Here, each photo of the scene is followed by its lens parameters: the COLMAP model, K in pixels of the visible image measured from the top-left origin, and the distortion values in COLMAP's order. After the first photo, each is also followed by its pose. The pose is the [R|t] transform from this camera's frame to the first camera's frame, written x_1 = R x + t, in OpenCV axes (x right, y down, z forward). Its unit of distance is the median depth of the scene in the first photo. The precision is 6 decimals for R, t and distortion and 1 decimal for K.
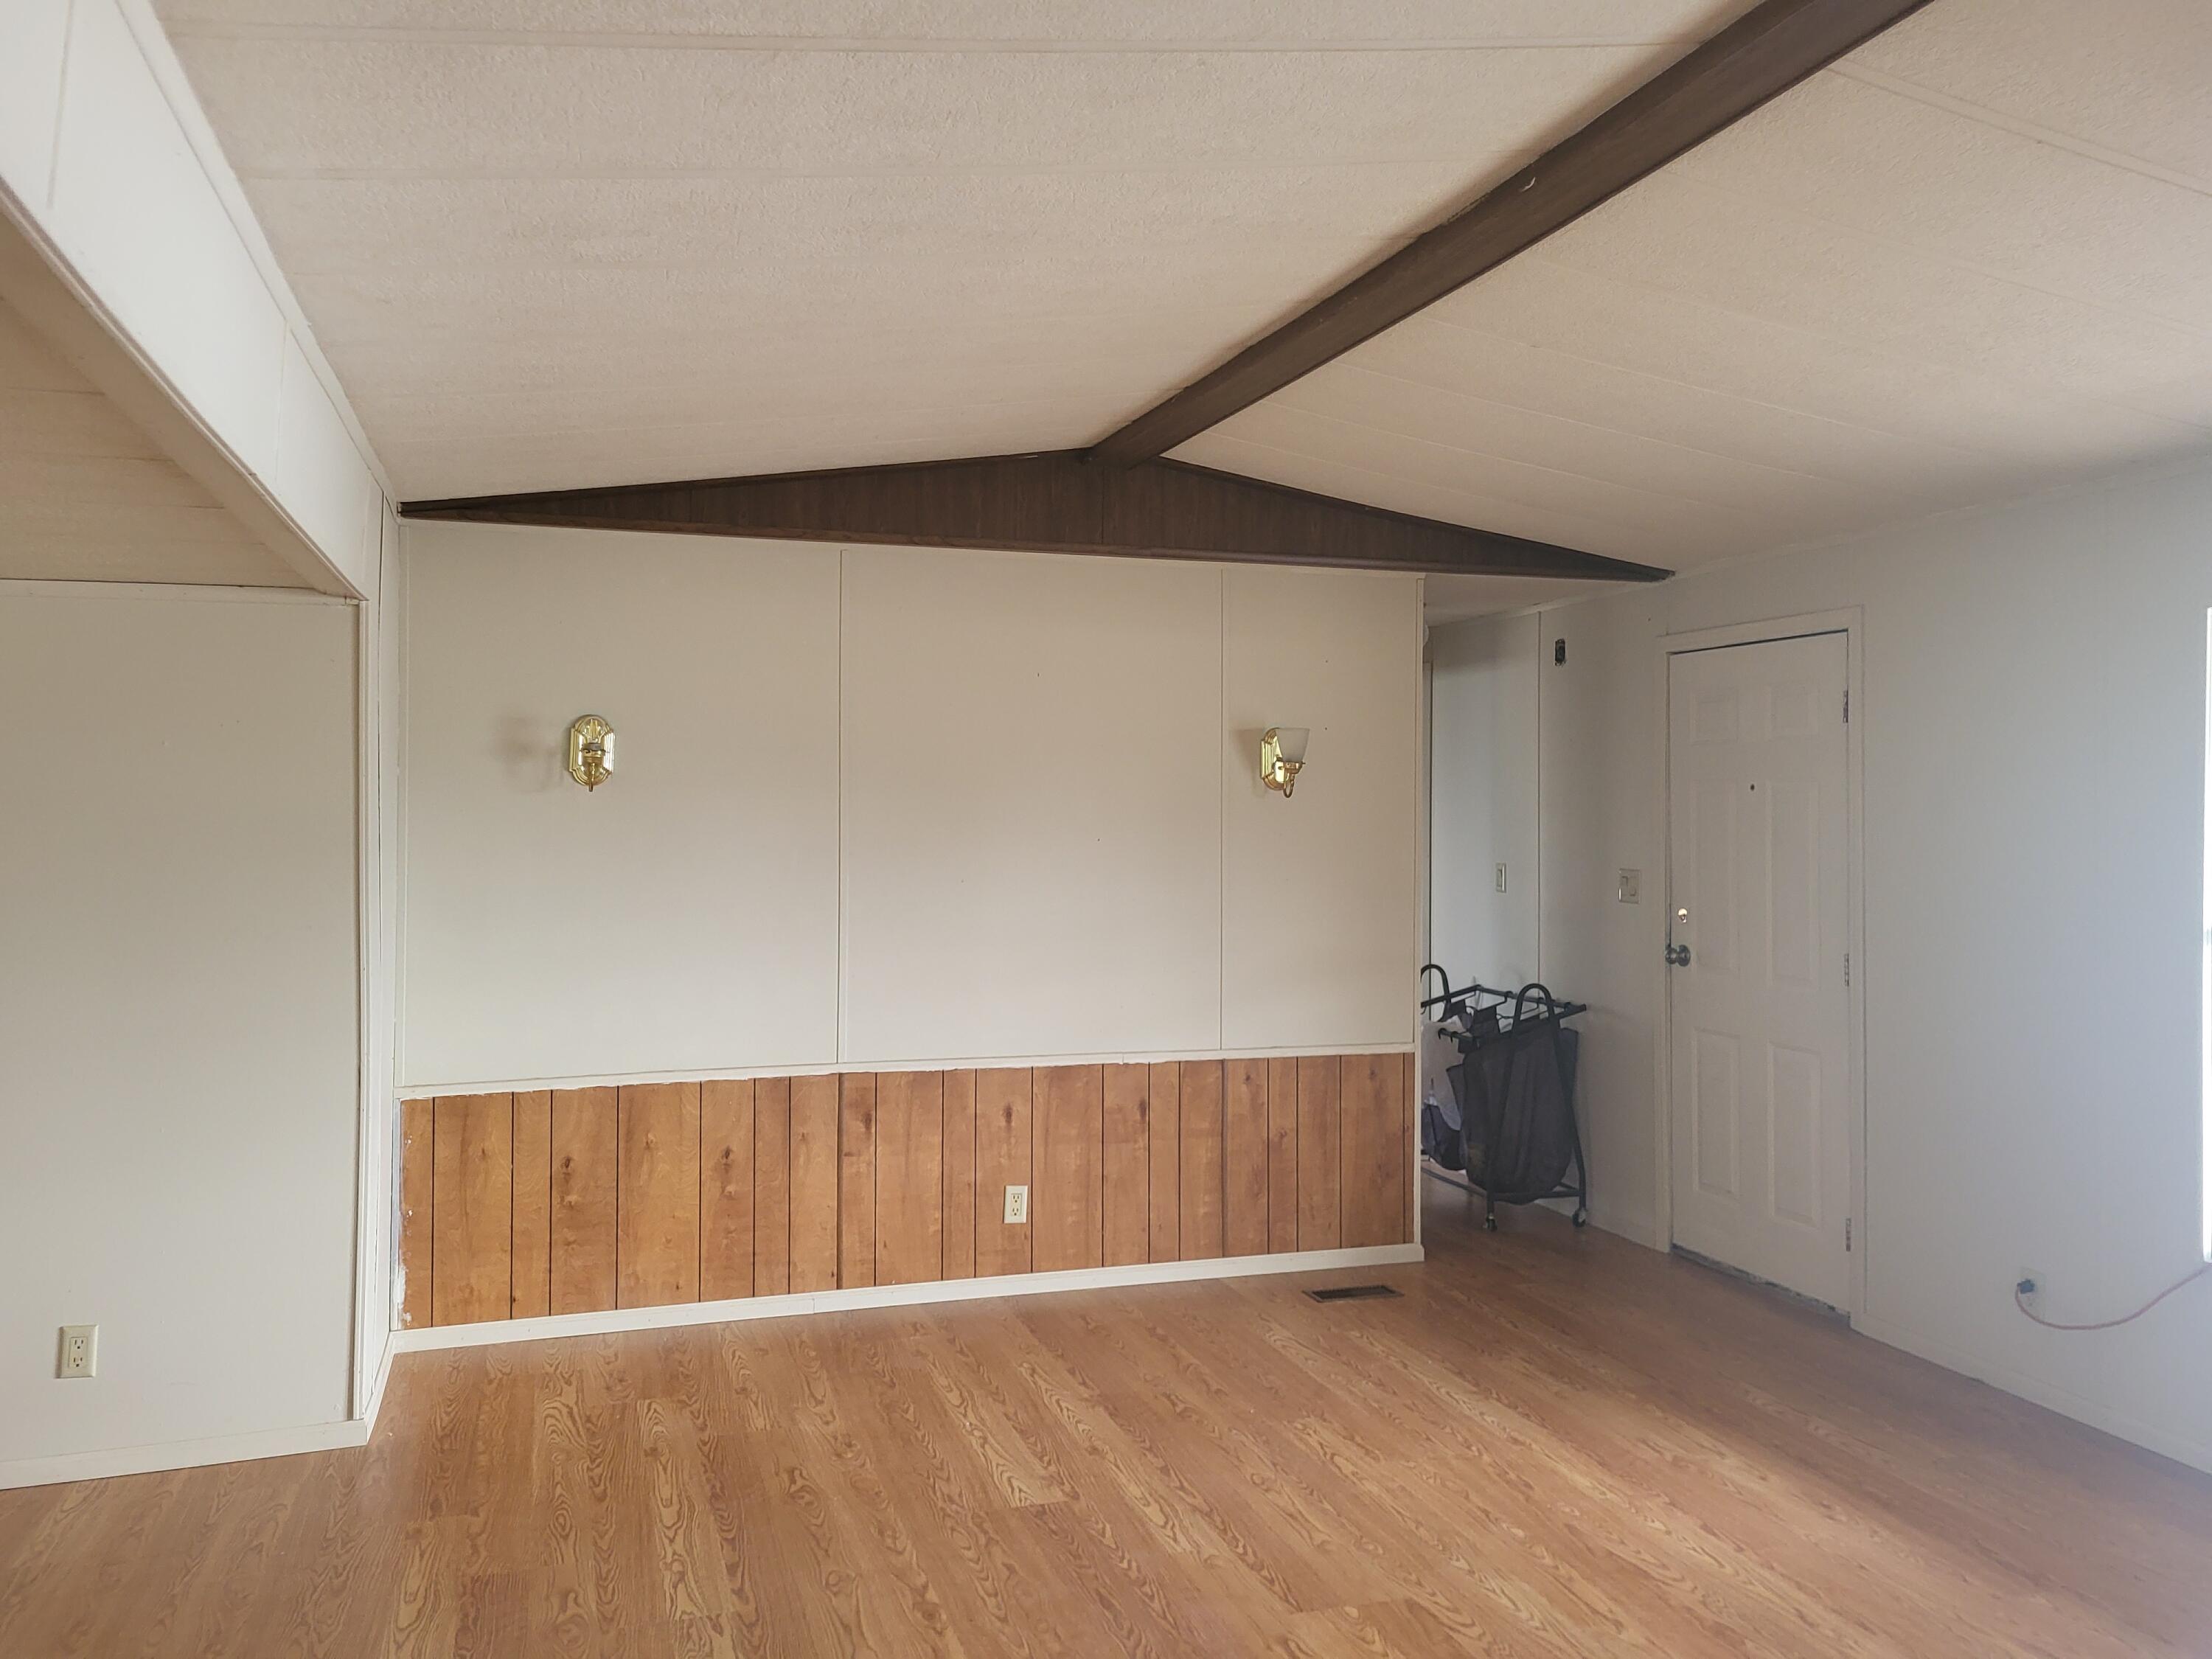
lens RADIAL K [[1685.8, 0, 1087.7], [0, 1685.8, 809.7], [0, 0, 1]] dist [0.065334, -0.061565]
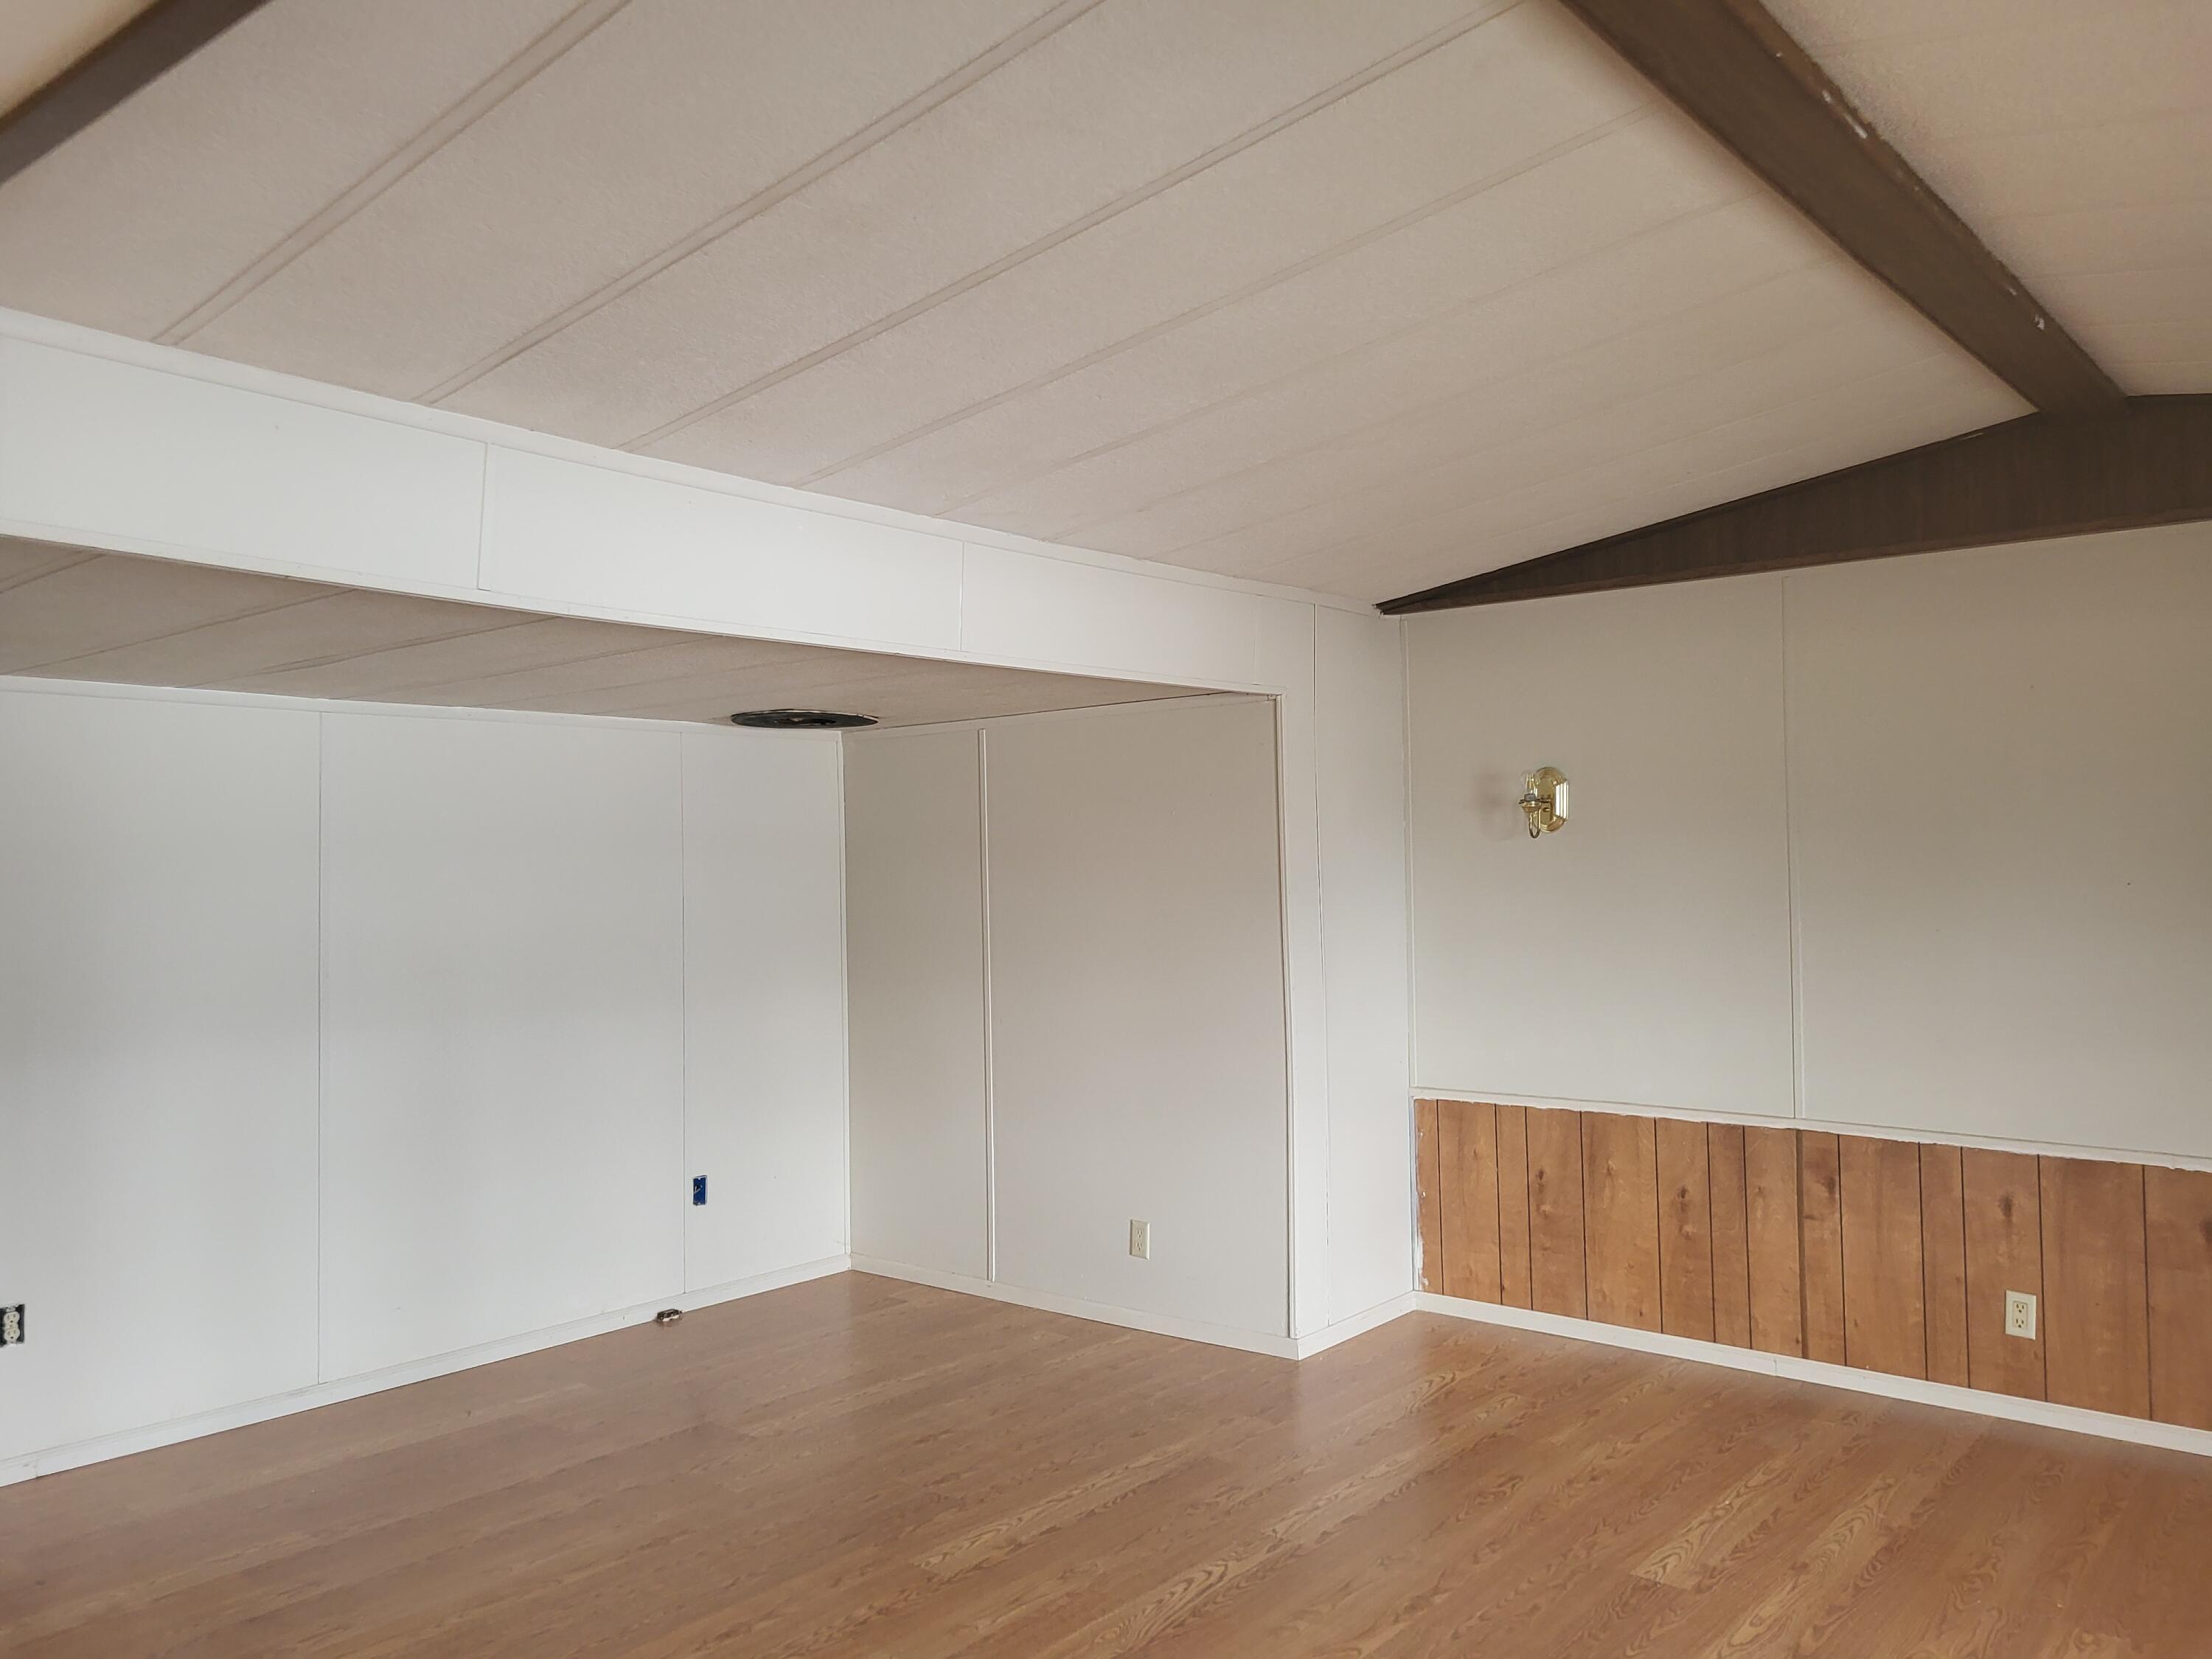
lens RADIAL K [[1685.8, 0, 1087.7], [0, 1685.8, 809.7], [0, 0, 1]] dist [0.065334, -0.061565]
pose [[0.540360, -0.030922, -0.840866, 0.458247], [0.018872, 0.999519, -0.024629, -0.007580], [0.841223, -0.002561, 0.540683, 0.152255]]
